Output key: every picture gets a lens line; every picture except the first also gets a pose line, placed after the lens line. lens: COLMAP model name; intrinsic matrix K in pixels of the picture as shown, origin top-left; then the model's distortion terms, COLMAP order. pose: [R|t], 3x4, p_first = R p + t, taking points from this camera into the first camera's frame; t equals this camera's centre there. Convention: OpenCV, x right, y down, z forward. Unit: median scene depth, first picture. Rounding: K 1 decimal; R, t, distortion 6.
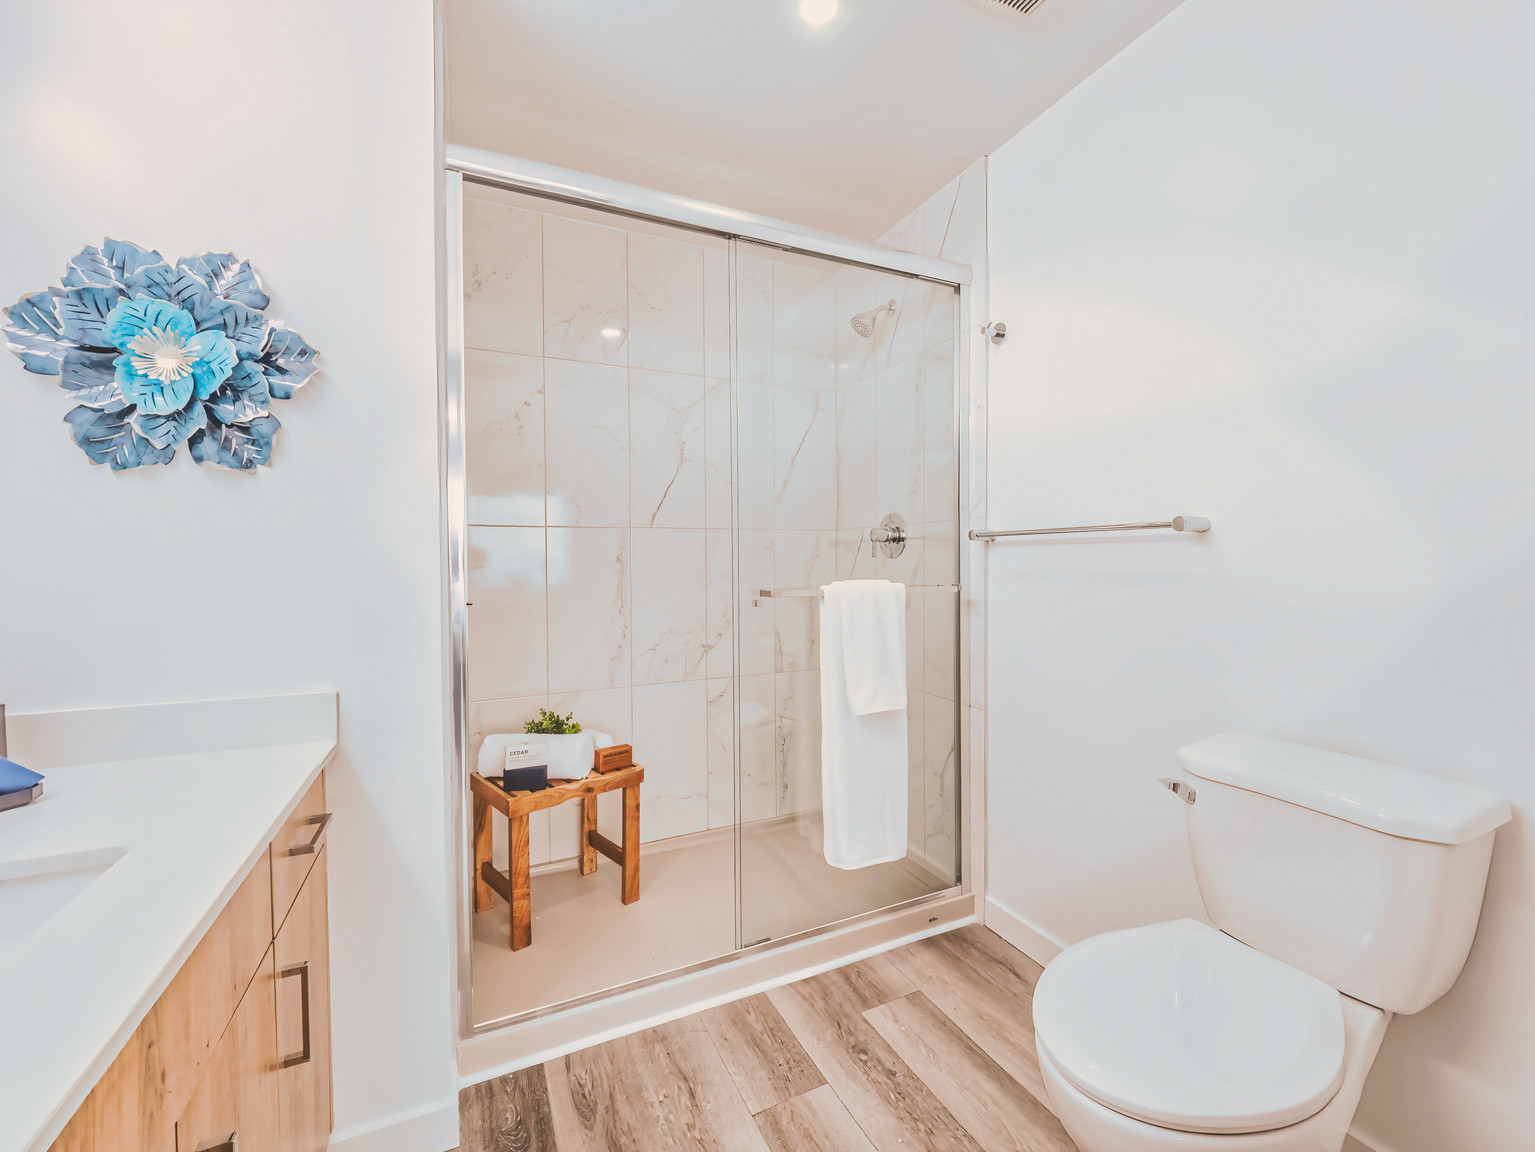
lens RADIAL K [[639.8, 0, 764.9], [0, 639.8, 567.3], [0, 0, 1]] dist [0.002041, -0.005319]
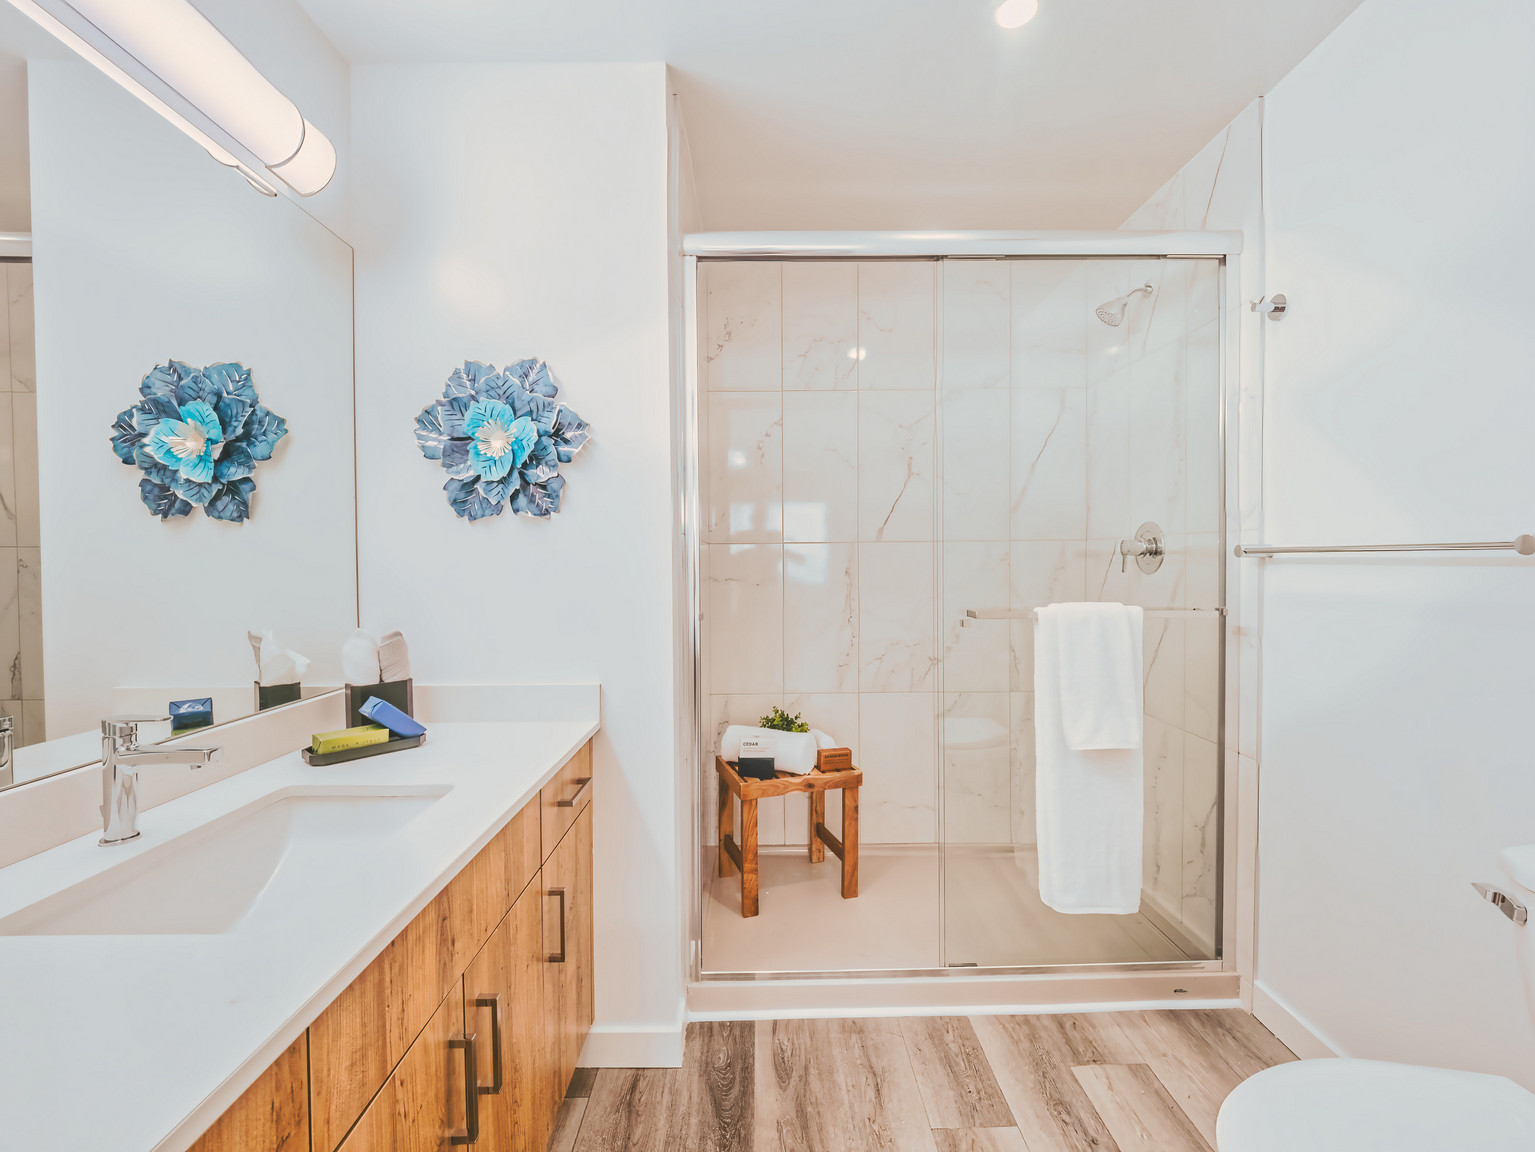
lens RADIAL K [[639.8, 0, 766.9], [0, 639.8, 564.5], [0, 0, 1]] dist [0.002041, -0.005319]
pose [[0.912303, 0.003786, -0.409499, 0.120329], [-0.003853, 0.999992, 0.000661, -0.035643], [0.409498, 0.000975, 0.912310, -0.031481]]
